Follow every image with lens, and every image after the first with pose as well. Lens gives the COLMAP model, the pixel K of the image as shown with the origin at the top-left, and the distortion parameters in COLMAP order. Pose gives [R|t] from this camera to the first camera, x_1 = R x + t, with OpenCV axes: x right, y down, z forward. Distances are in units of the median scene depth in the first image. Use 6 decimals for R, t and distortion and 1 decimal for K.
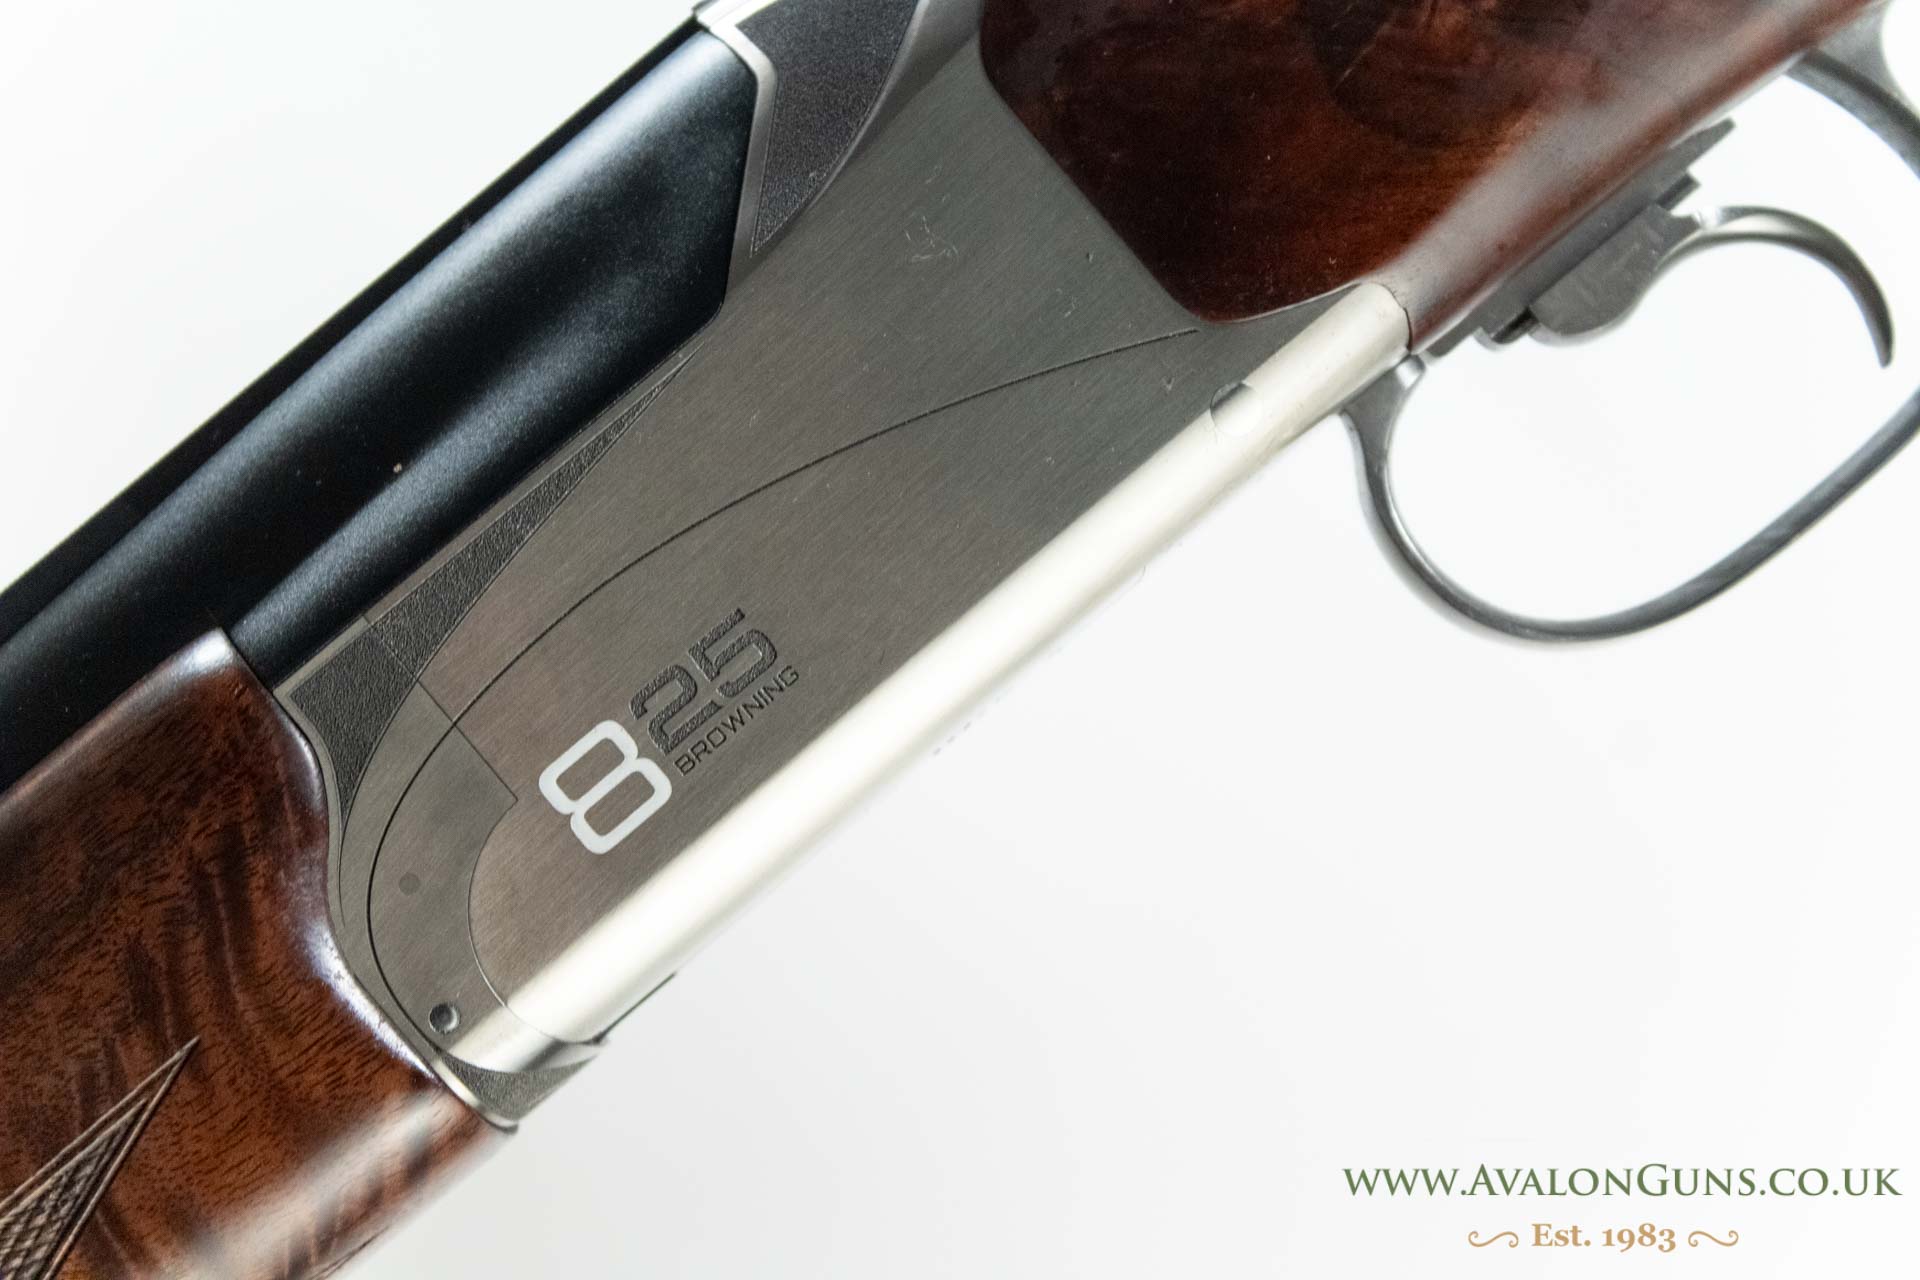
lens RADIAL K [[4909.6, 0, 960.0], [0, 4909.6, 640.0], [0, 0, 1]] dist [0.049938, 0.151018]
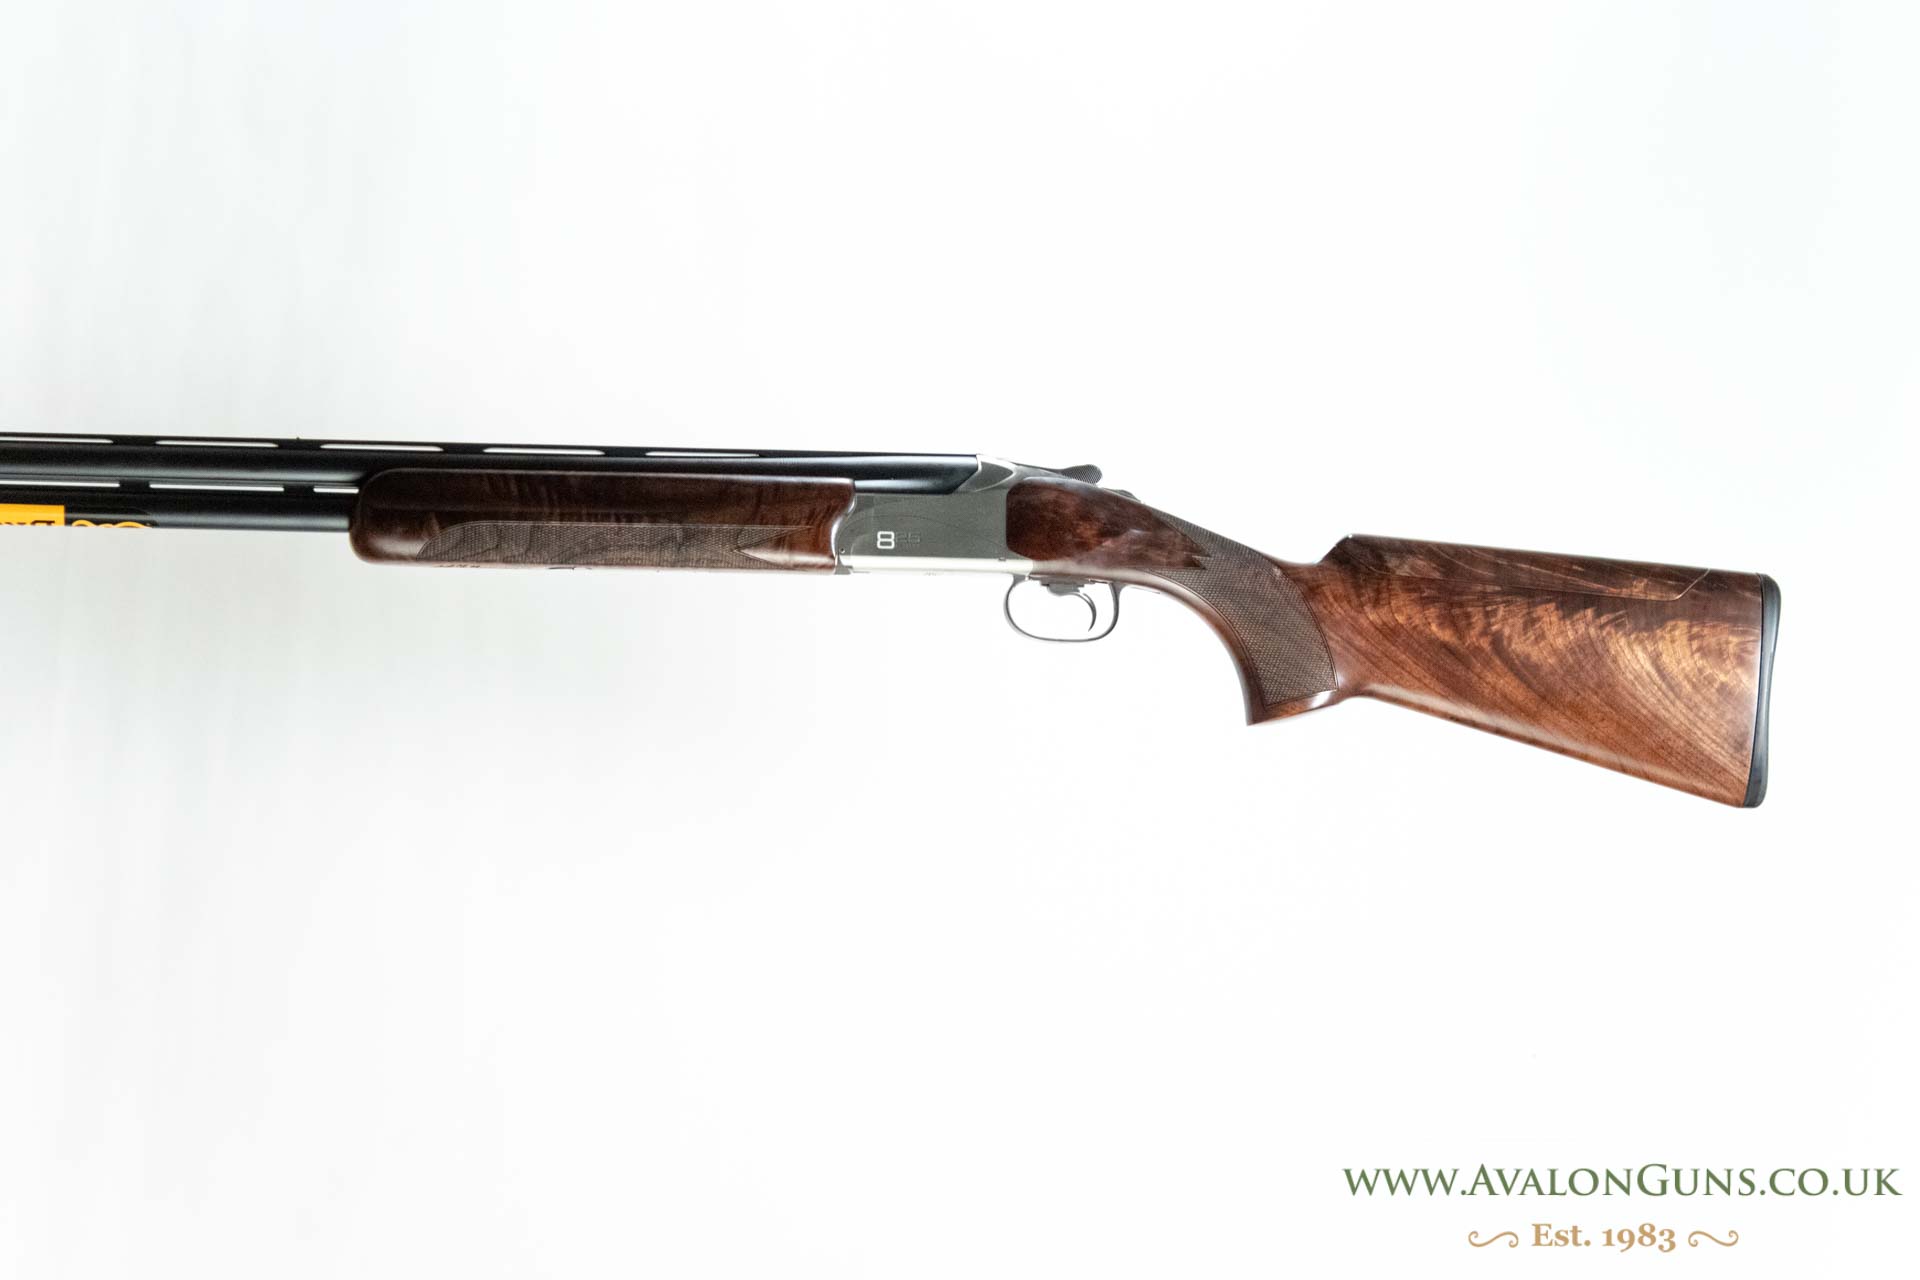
lens RADIAL K [[4728.1, 0, 960.0], [0, 4728.1, 640.0], [0, 0, 1]] dist [0.002749, -0.001903]
pose [[0.749083, 0.661859, 0.028571, -0.086892], [-0.659875, 0.749266, -0.056254, 0.390624], [-0.058639, 0.023286, 0.998008, -4.871216]]
